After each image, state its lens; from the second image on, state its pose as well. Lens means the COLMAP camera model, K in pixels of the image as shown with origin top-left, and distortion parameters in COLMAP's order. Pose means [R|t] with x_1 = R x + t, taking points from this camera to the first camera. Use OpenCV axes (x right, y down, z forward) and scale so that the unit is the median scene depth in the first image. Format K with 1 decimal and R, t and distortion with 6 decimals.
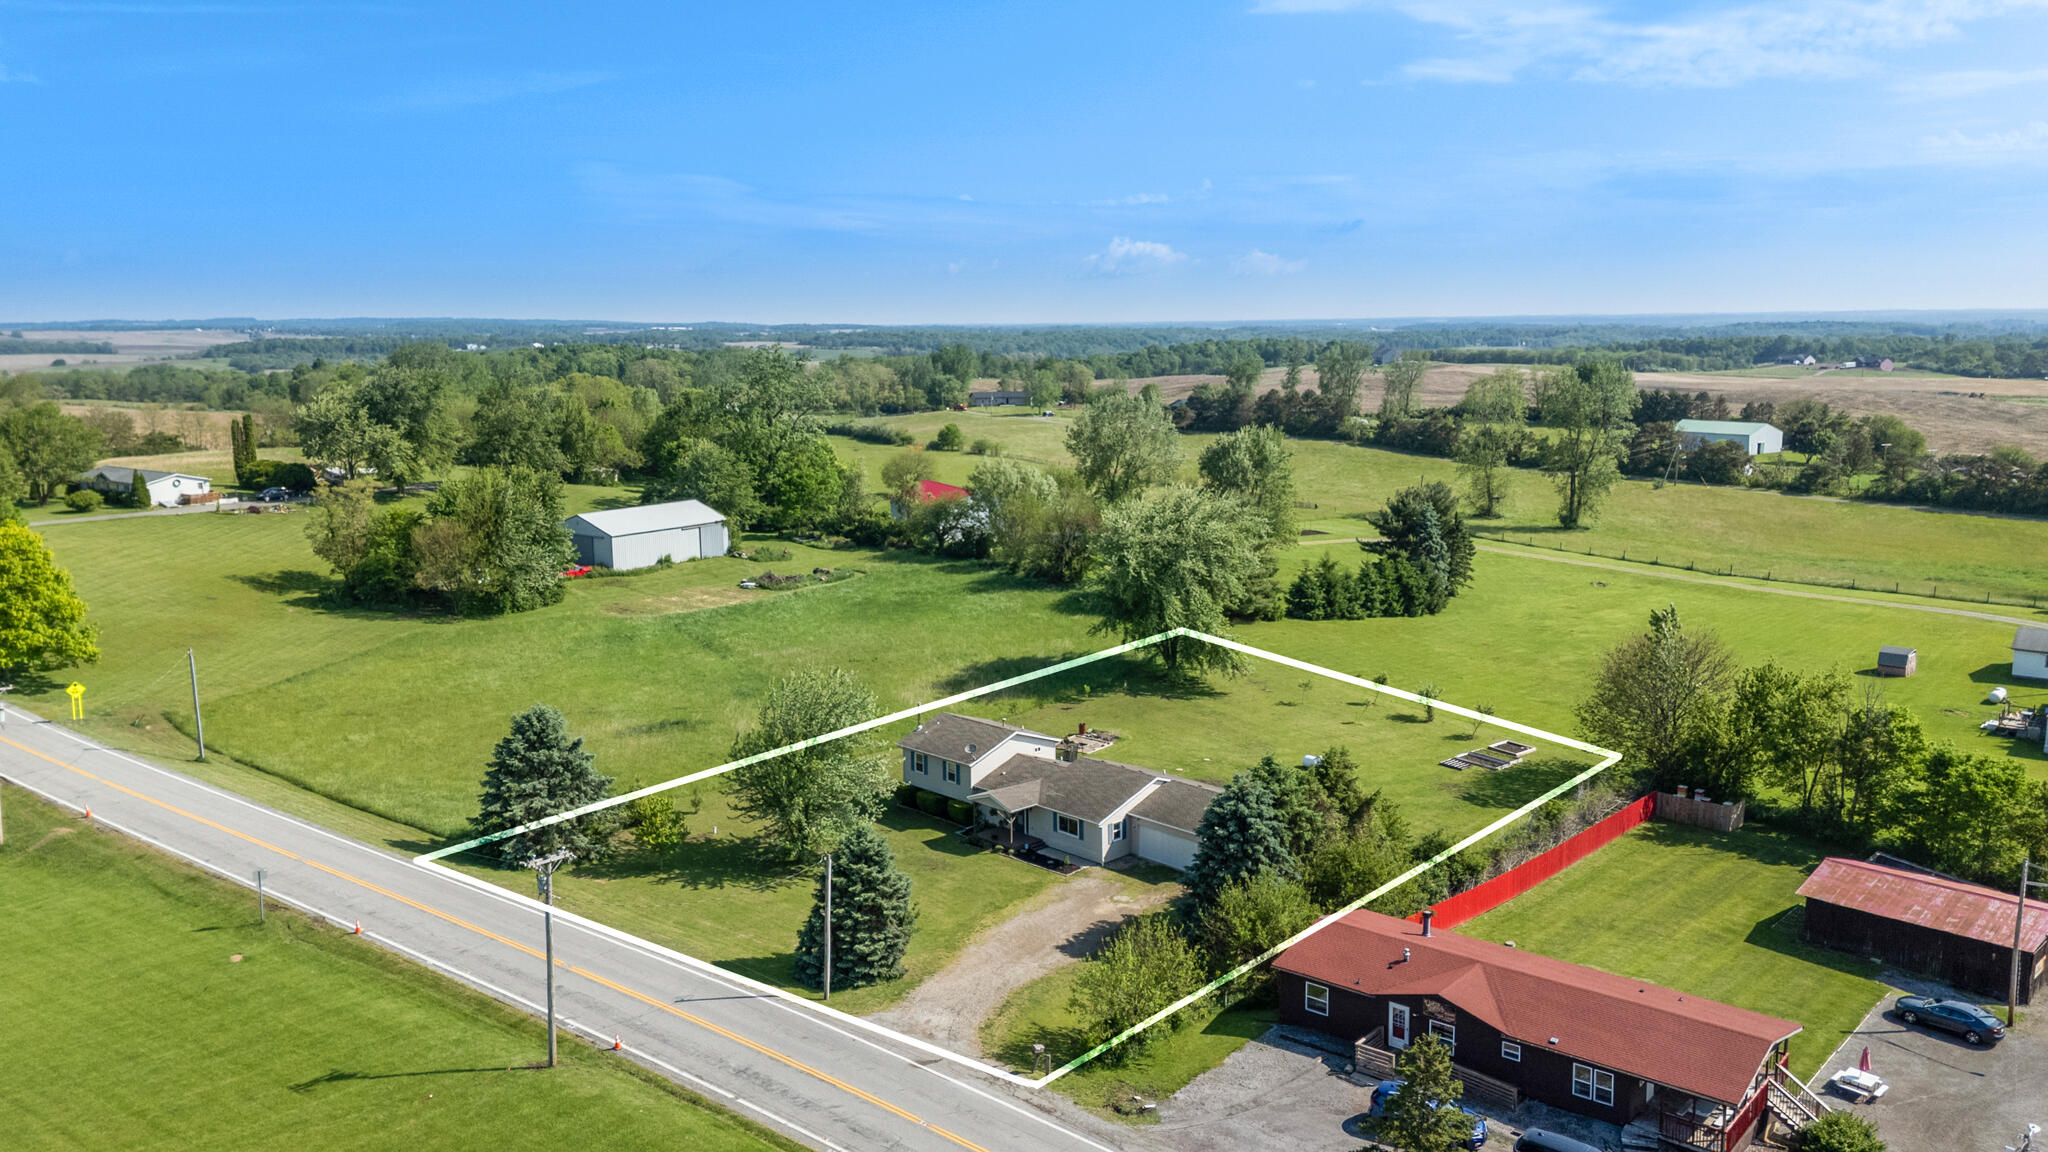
lens RADIAL K [[1665.7, 0, 1024.0], [0, 1665.7, 576.0], [0, 0, 1]] dist [0.116218, -0.154382]
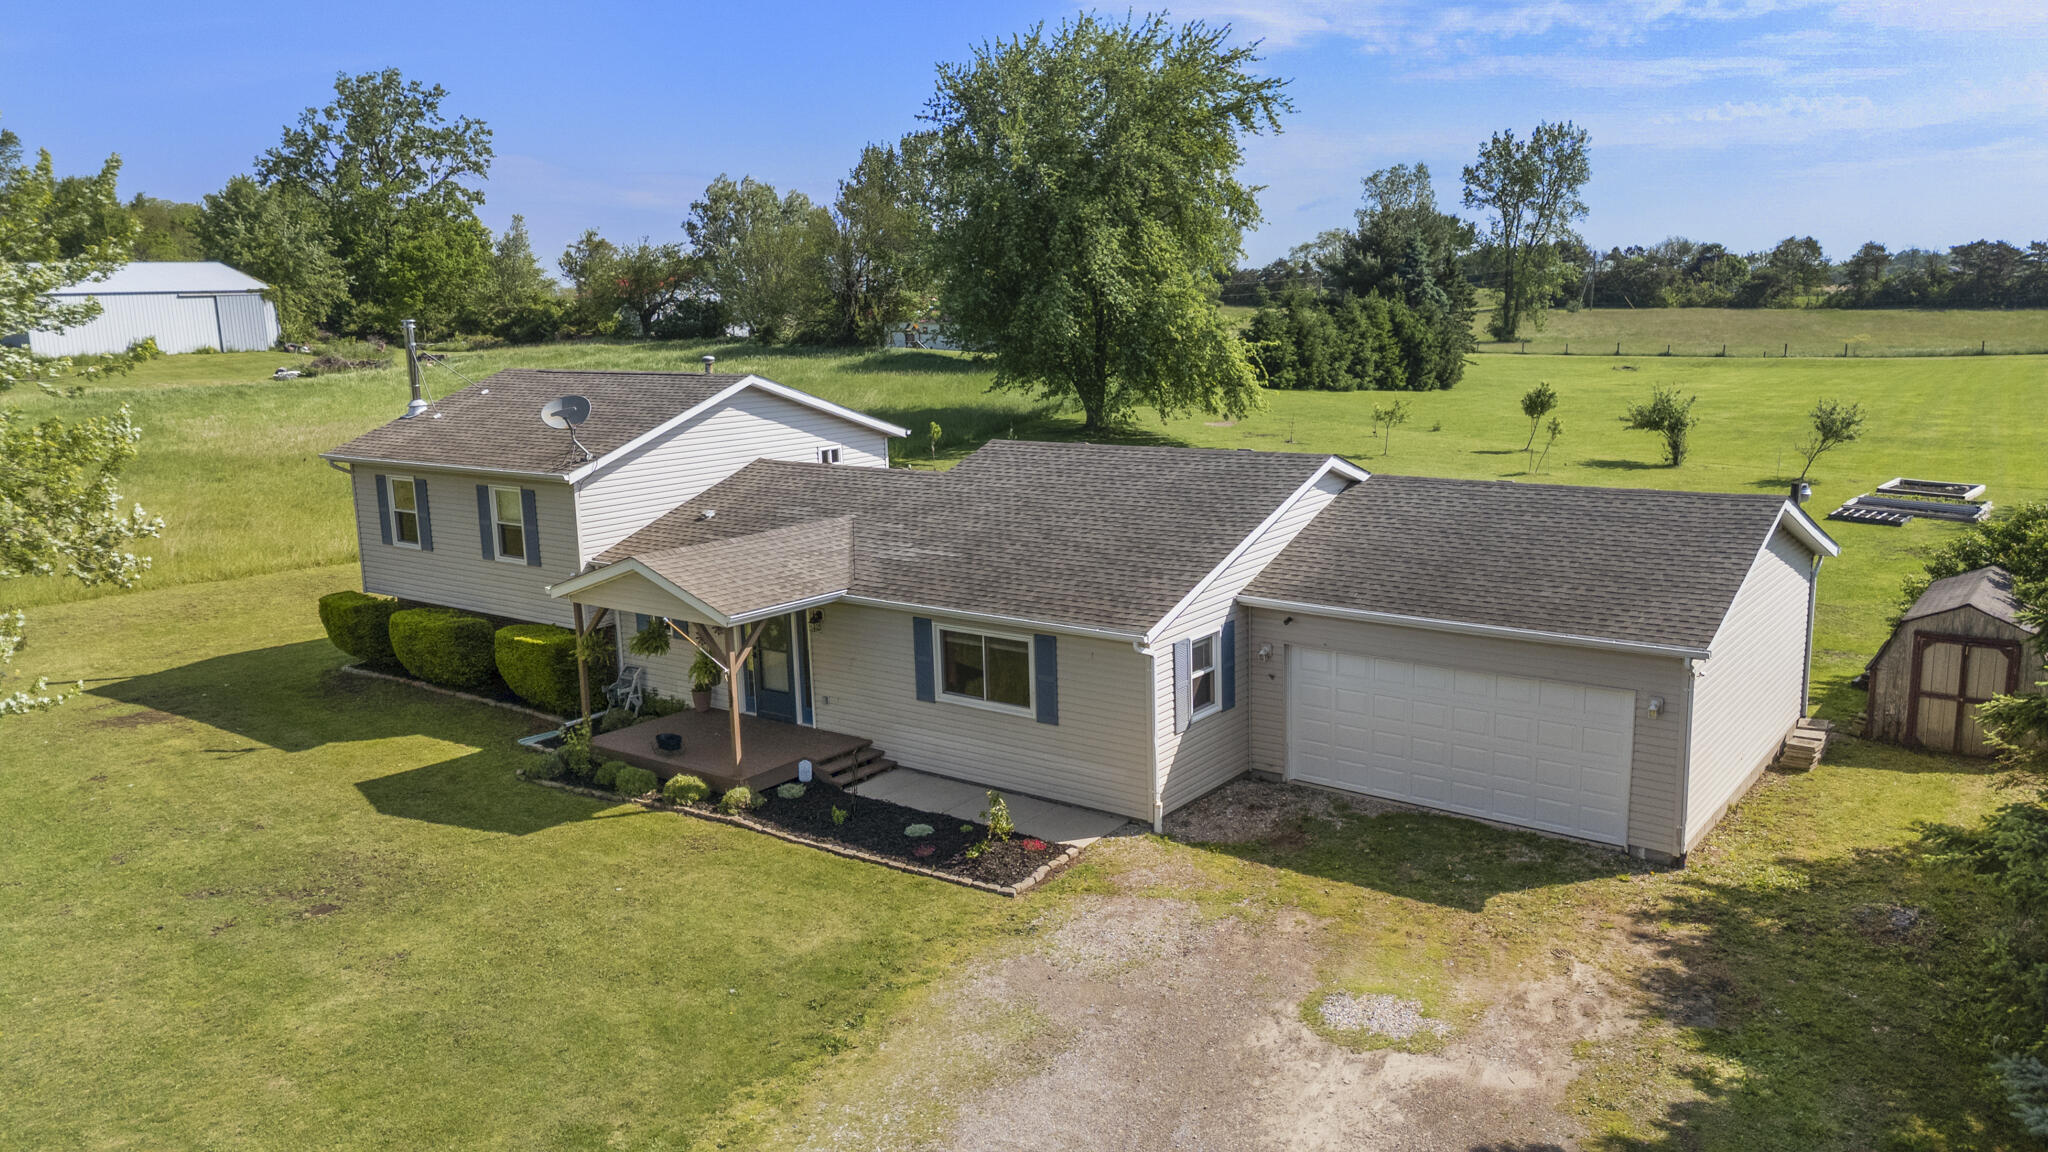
lens RADIAL K [[1665.7, 0, 1024.0], [0, 1665.7, 576.0], [0, 0, 1]] dist [0.116218, -0.154382]
pose [[0.989943, -0.050062, 0.132314, 0.002035], [0.046631, 0.998494, 0.028909, 0.123276], [-0.133562, -0.022448, 0.990786, 0.730053]]
